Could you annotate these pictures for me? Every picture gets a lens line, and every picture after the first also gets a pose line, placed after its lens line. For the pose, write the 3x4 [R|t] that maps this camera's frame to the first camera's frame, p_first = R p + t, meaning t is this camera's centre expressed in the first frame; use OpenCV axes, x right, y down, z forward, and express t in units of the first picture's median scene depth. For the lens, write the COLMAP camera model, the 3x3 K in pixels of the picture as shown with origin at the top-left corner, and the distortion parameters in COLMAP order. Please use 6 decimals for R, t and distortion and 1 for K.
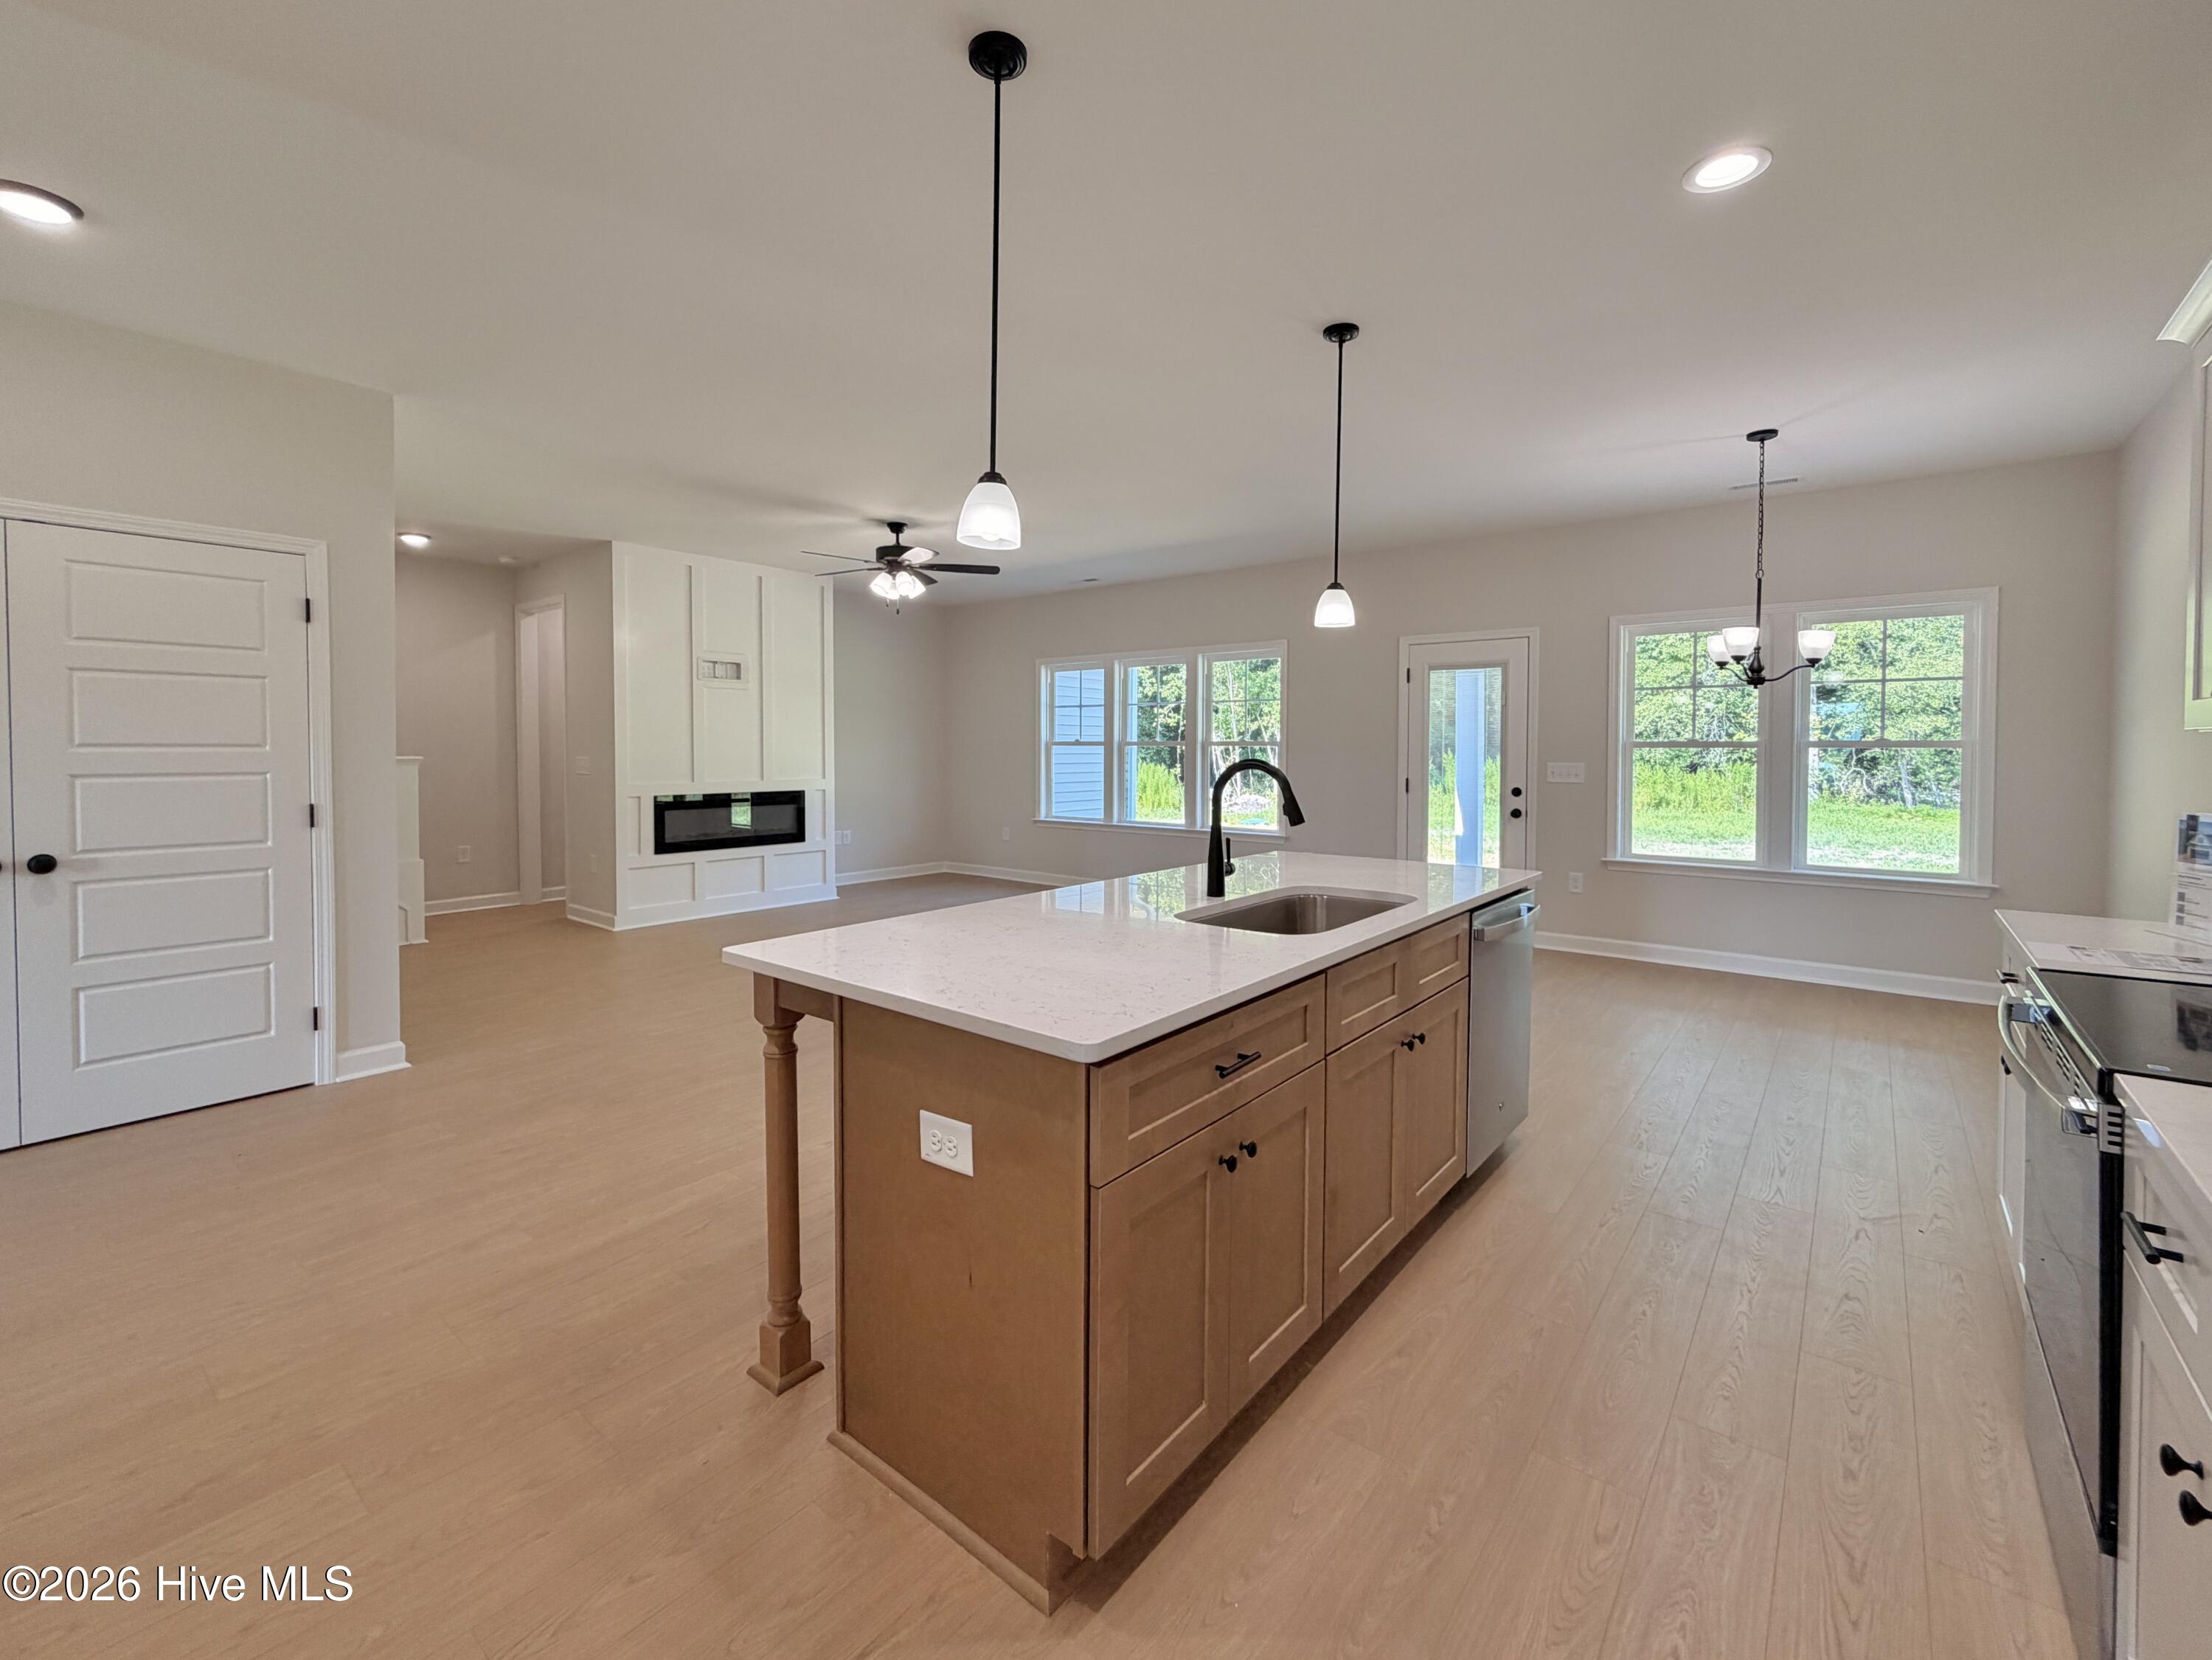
lens RADIAL K [[902.2, 0, 1135.4], [0, 902.2, 767.8], [0, 0, 1]] dist [-0.000494, -0.000005]
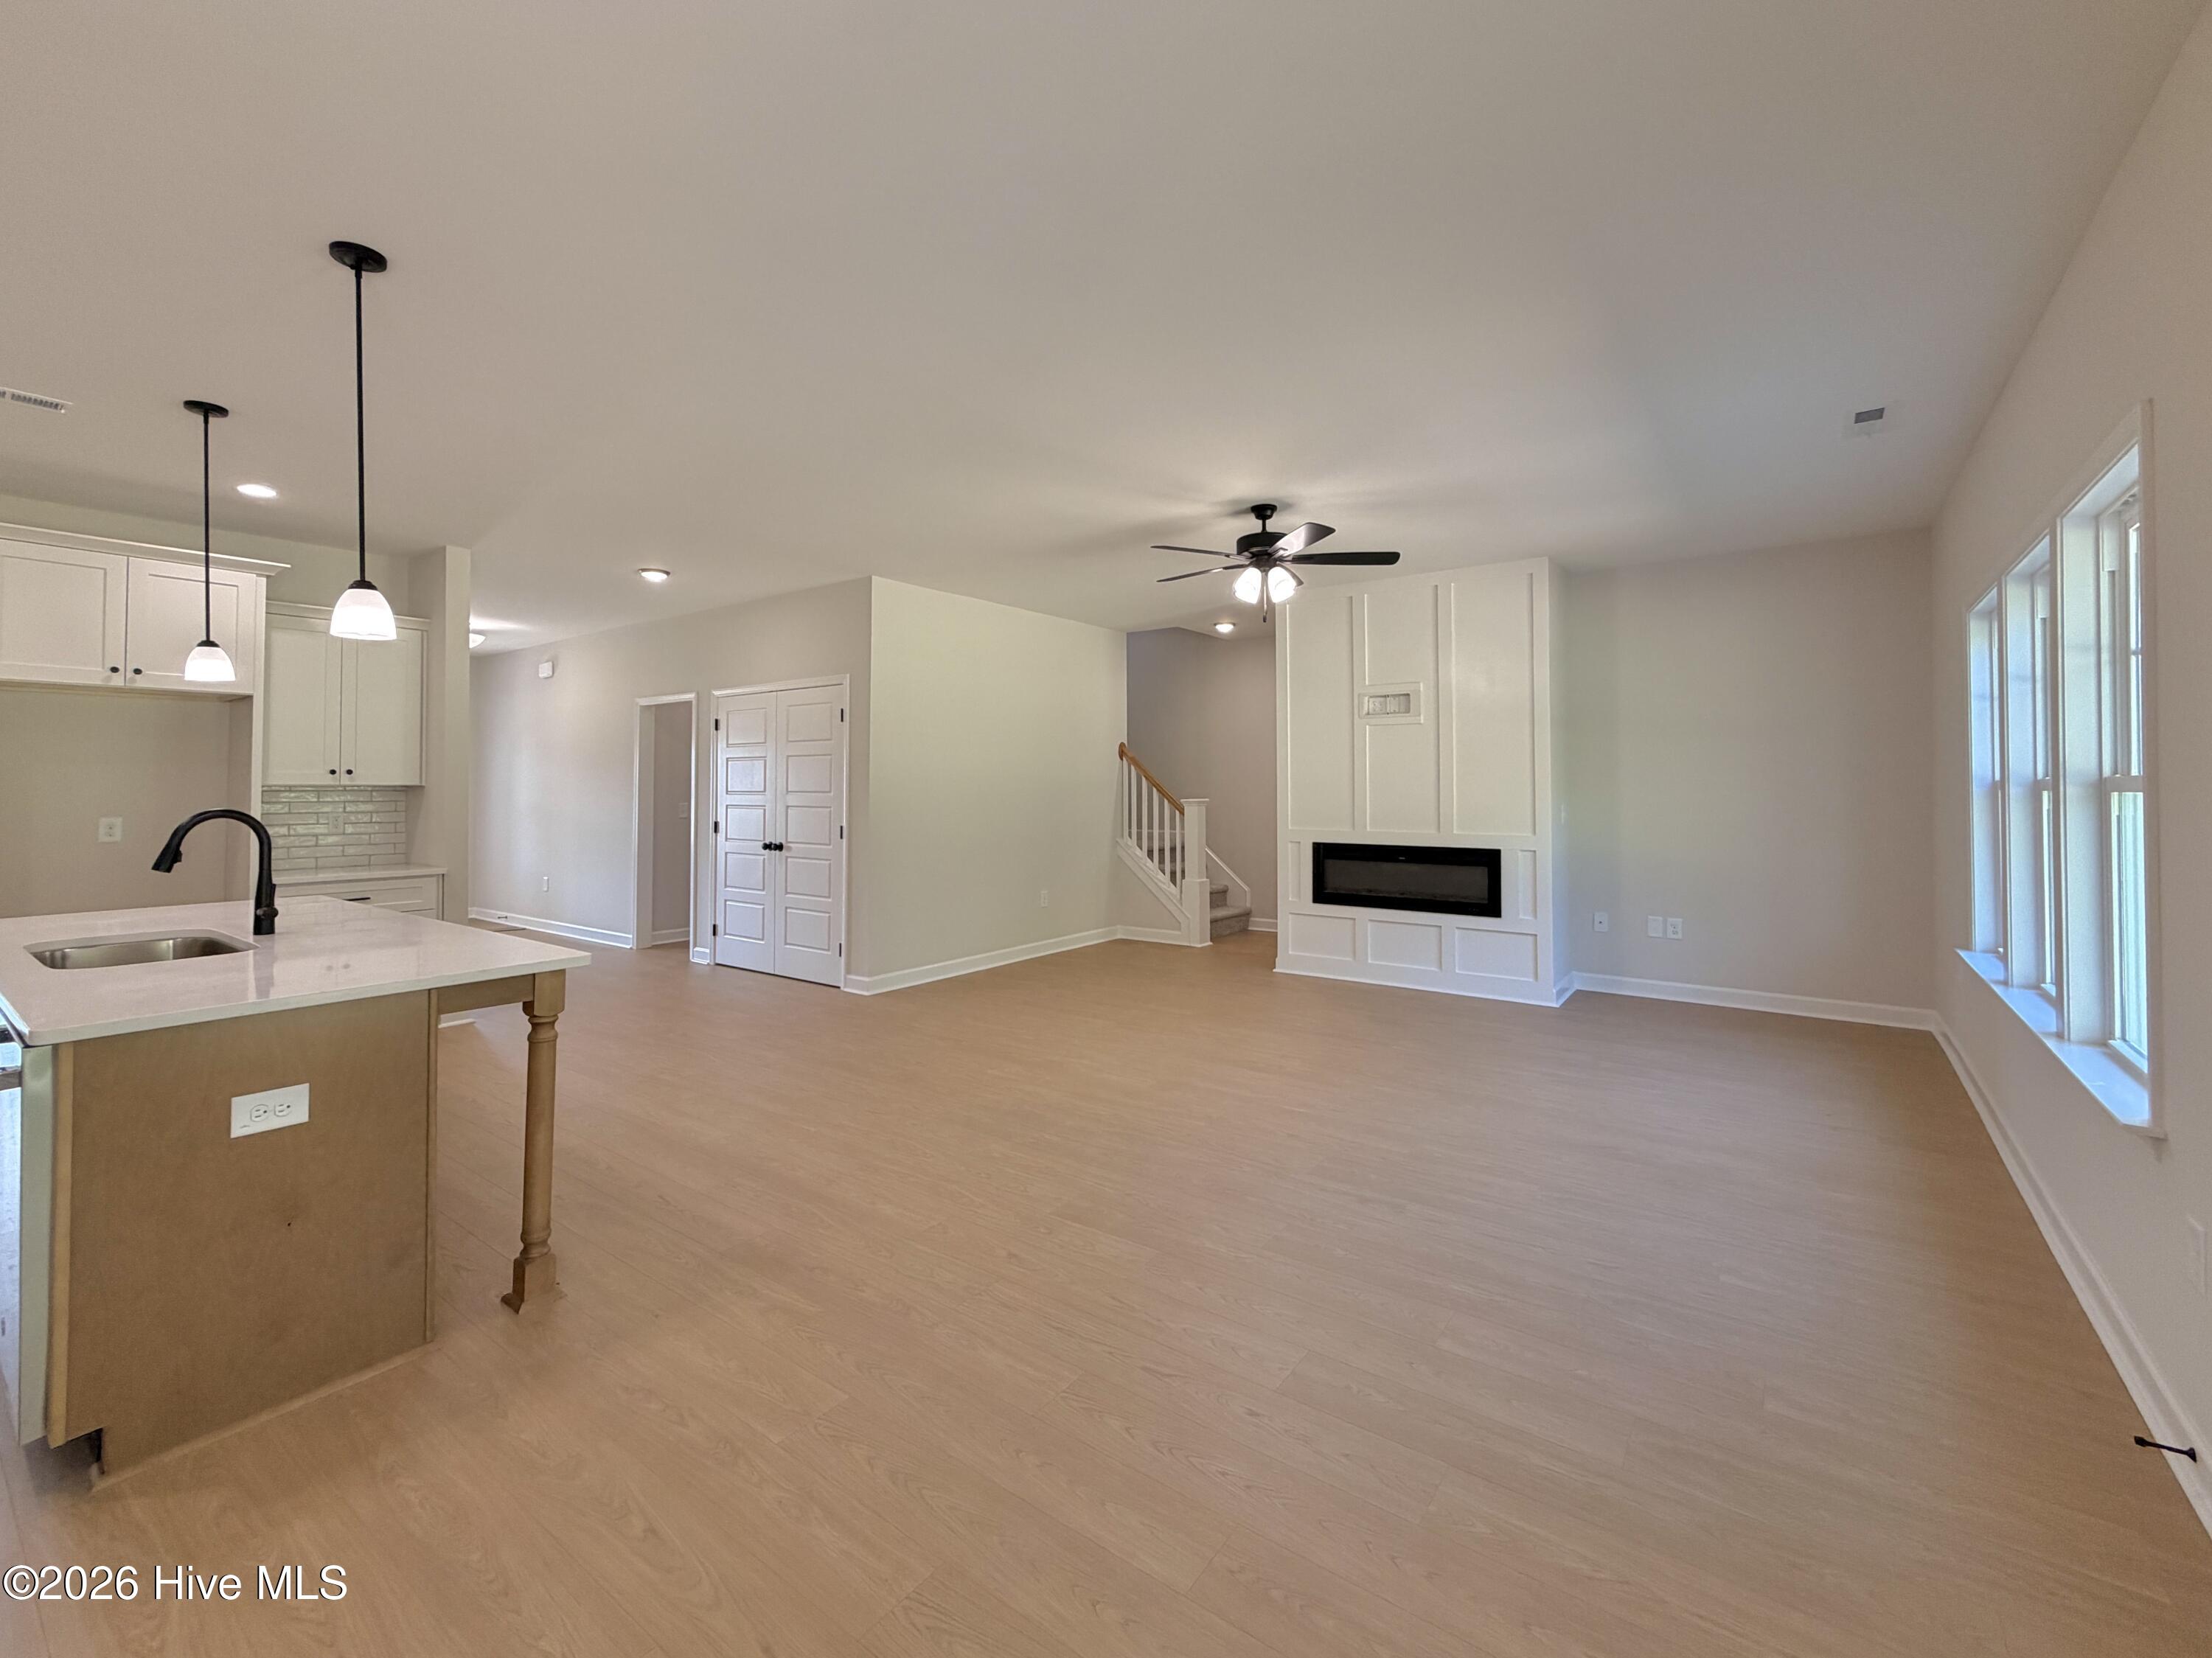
lens RADIAL K [[902.0, 0, 1135.4], [0, 902.0, 766.8], [0, 0, 1]] dist [-0.000494, -0.000005]
pose [[0.037644, -0.027362, -0.998917, 0.445163], [-0.021126, 0.999380, -0.028171, -0.018541], [0.999068, 0.022163, 0.037043, 0.783644]]
